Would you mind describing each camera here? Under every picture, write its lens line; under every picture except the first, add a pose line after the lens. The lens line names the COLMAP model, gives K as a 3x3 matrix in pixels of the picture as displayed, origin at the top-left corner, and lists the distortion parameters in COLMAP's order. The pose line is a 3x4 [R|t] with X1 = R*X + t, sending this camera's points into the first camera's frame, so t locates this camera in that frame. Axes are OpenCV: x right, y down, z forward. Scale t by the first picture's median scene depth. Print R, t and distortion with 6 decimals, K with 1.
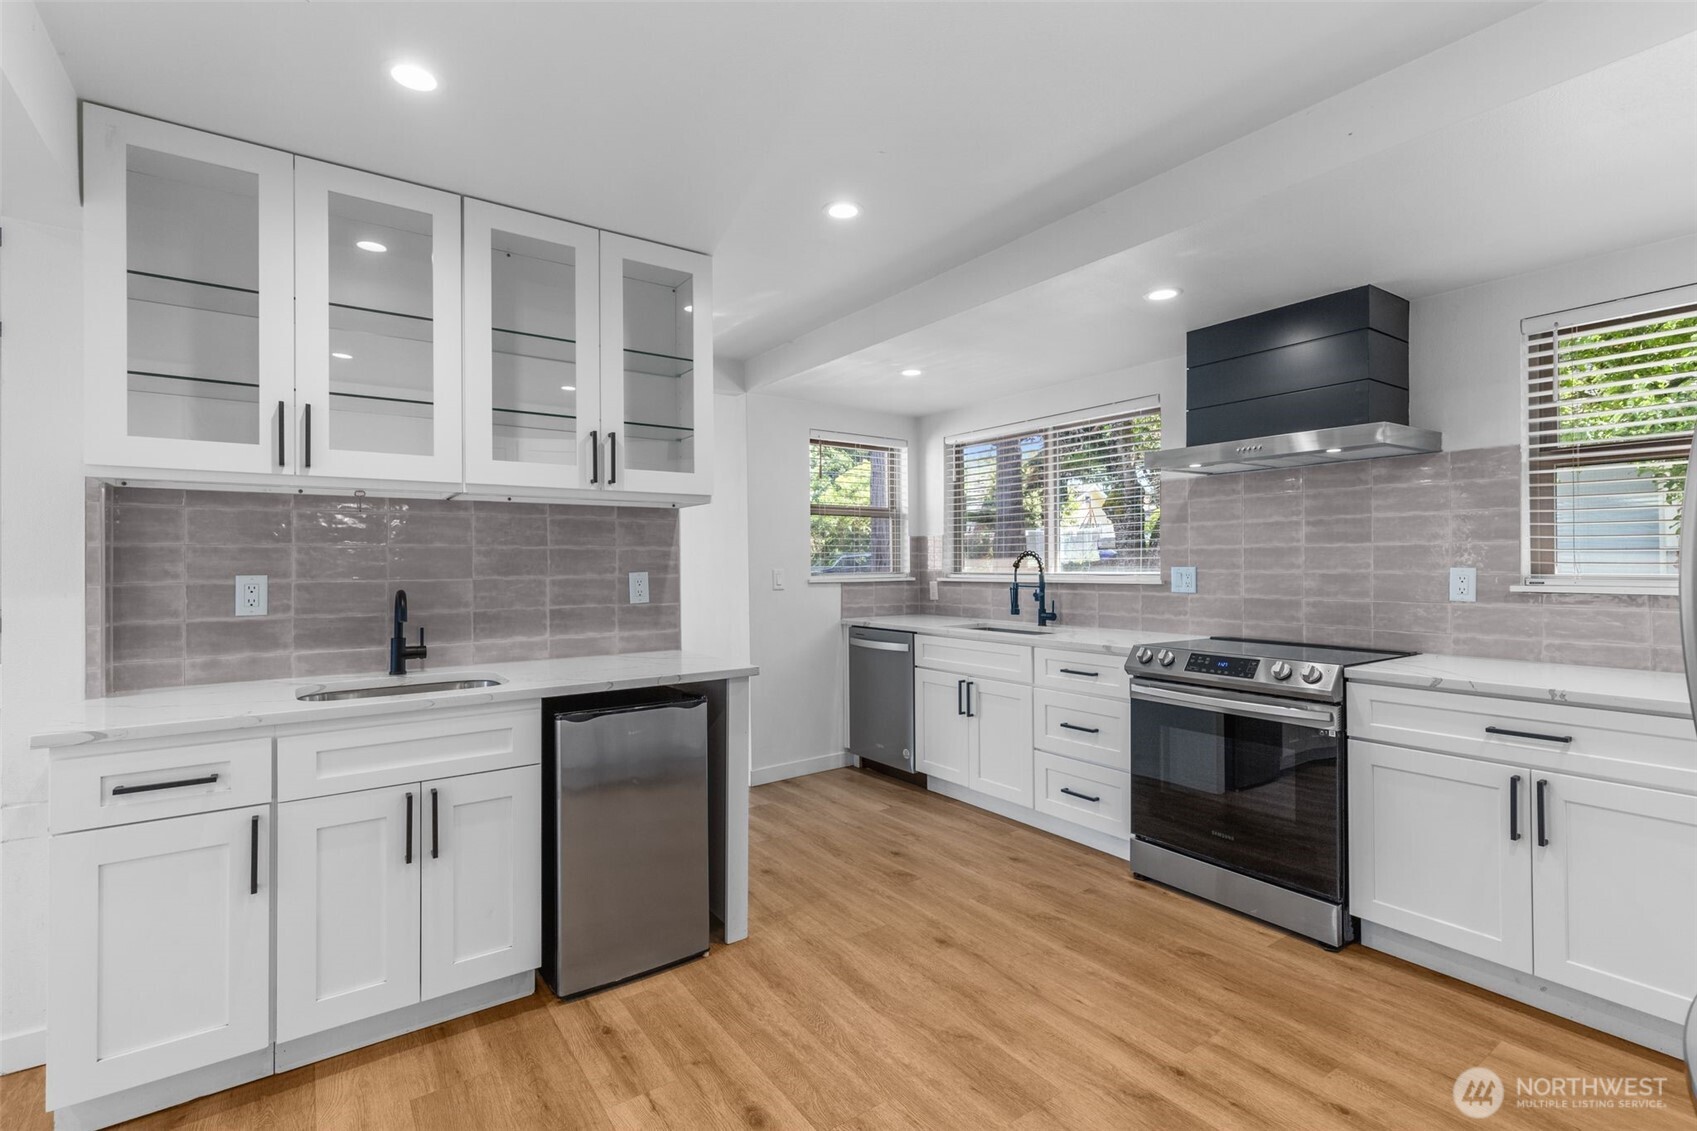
lens RADIAL K [[788.2, 0, 846.9], [0, 788.2, 561.6], [0, 0, 1]] dist [0.014599, -0.000561]
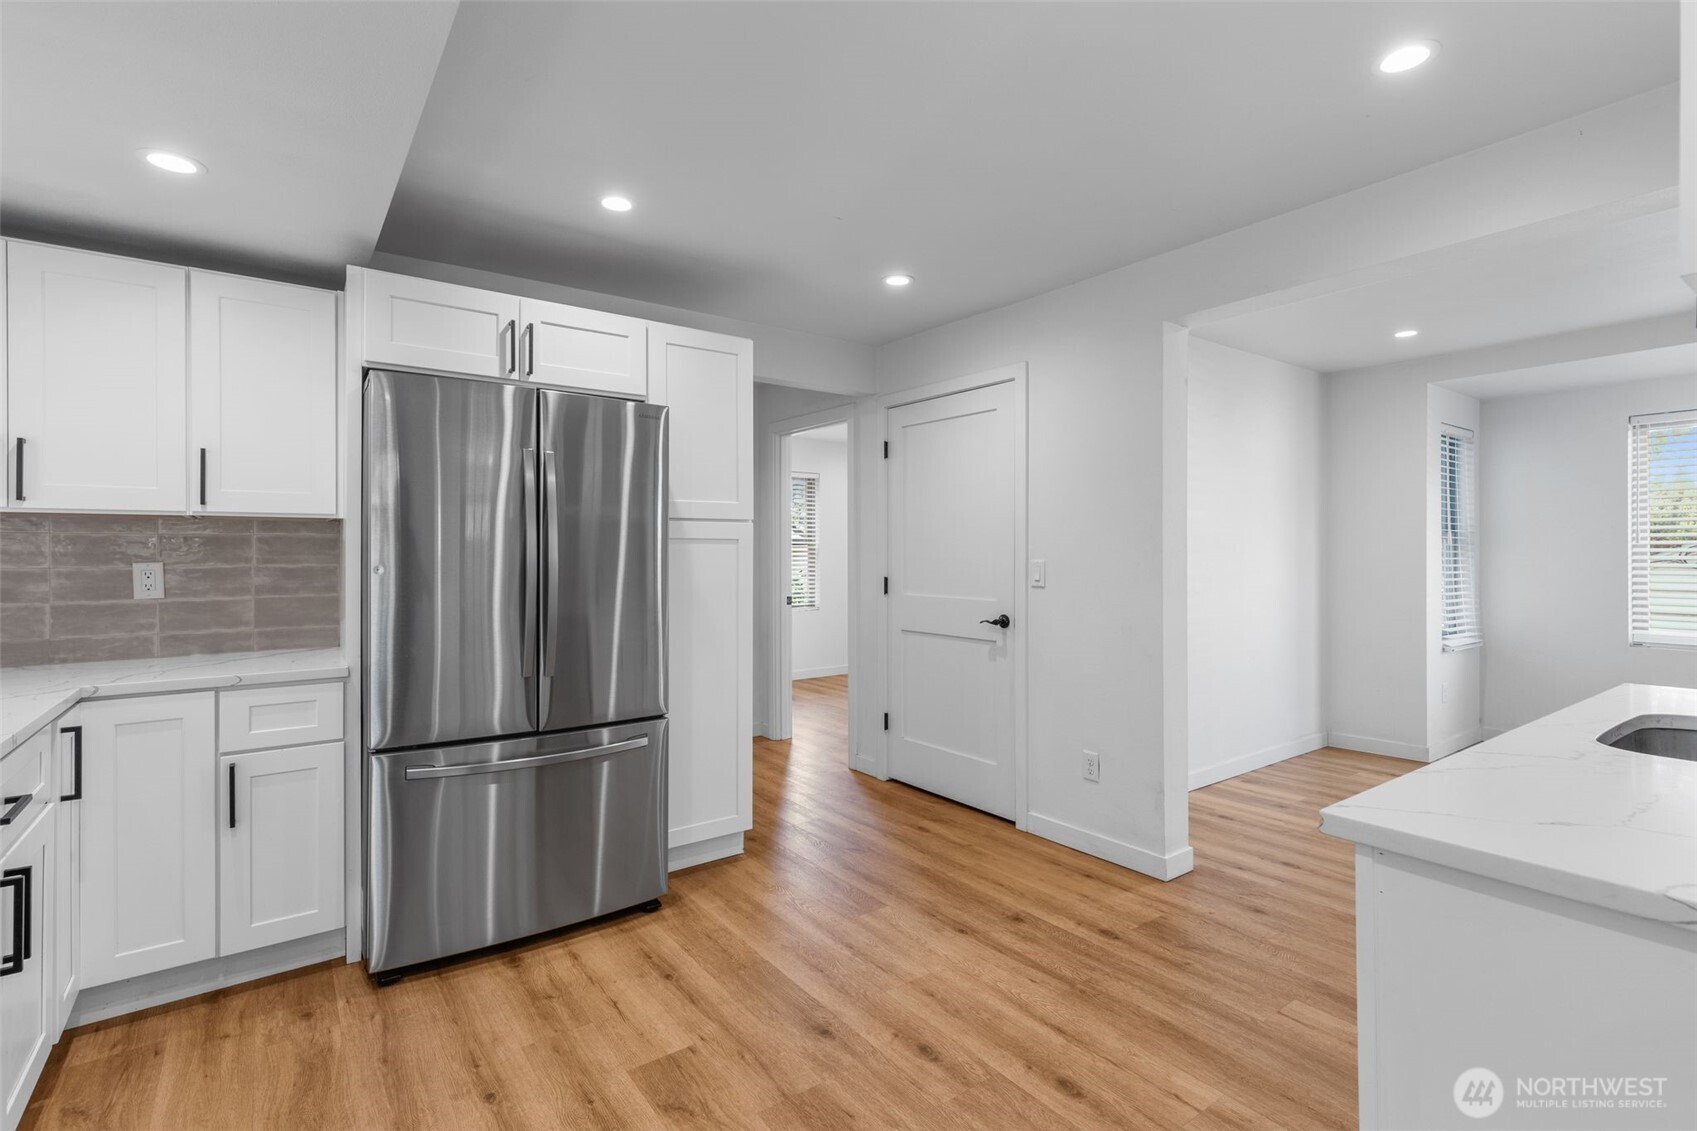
lens RADIAL K [[788.2, 0, 852.6], [0, 788.2, 559.6], [0, 0, 1]] dist [0.014599, -0.000561]
pose [[-0.999431, 0.010298, -0.032114, 0.116360], [0.010164, 0.999939, 0.004350, 0.006834], [0.032156, 0.004021, -0.999475, 1.239249]]
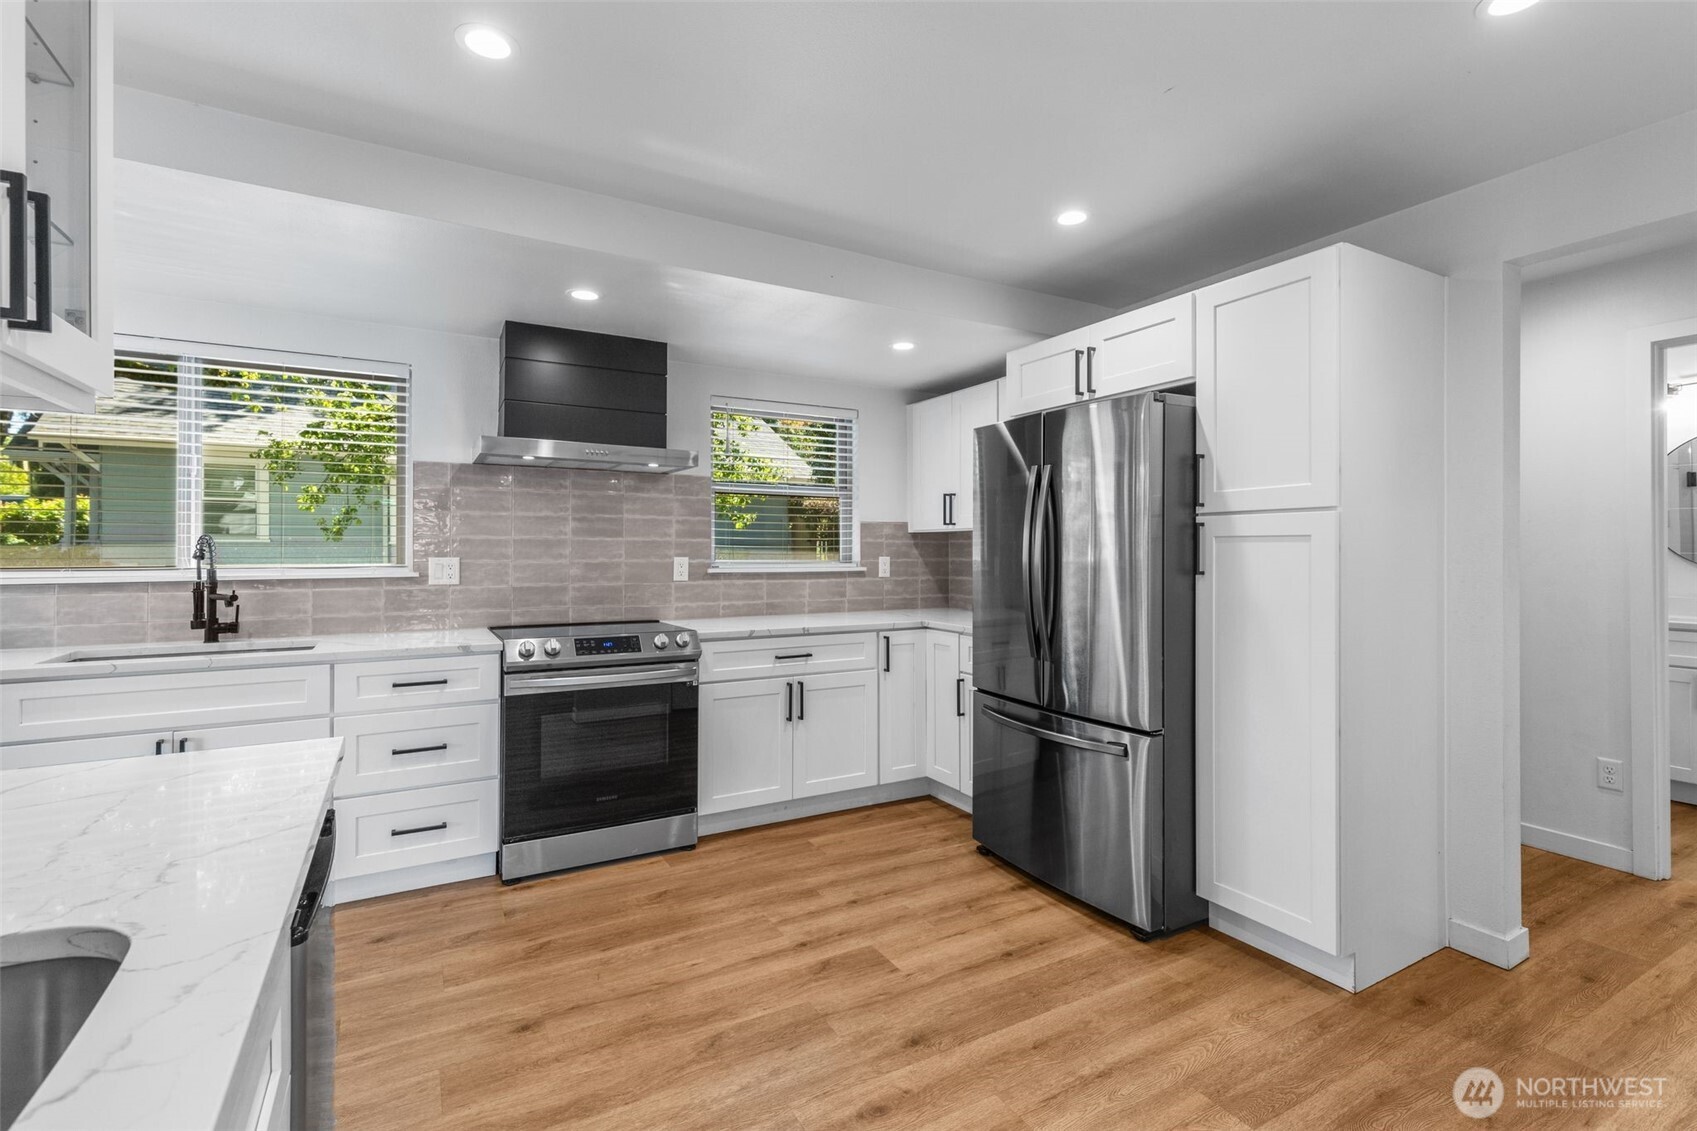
lens RADIAL K [[788.2, 0, 853.1], [0, 788.2, 551.9], [0, 0, 1]] dist [0.014599, -0.000561]
pose [[0.089047, 0.005431, 0.996013, -0.573612], [-0.003586, 0.999980, -0.005132, 0.004157], [-0.996021, -0.003115, 0.089065, 0.531987]]
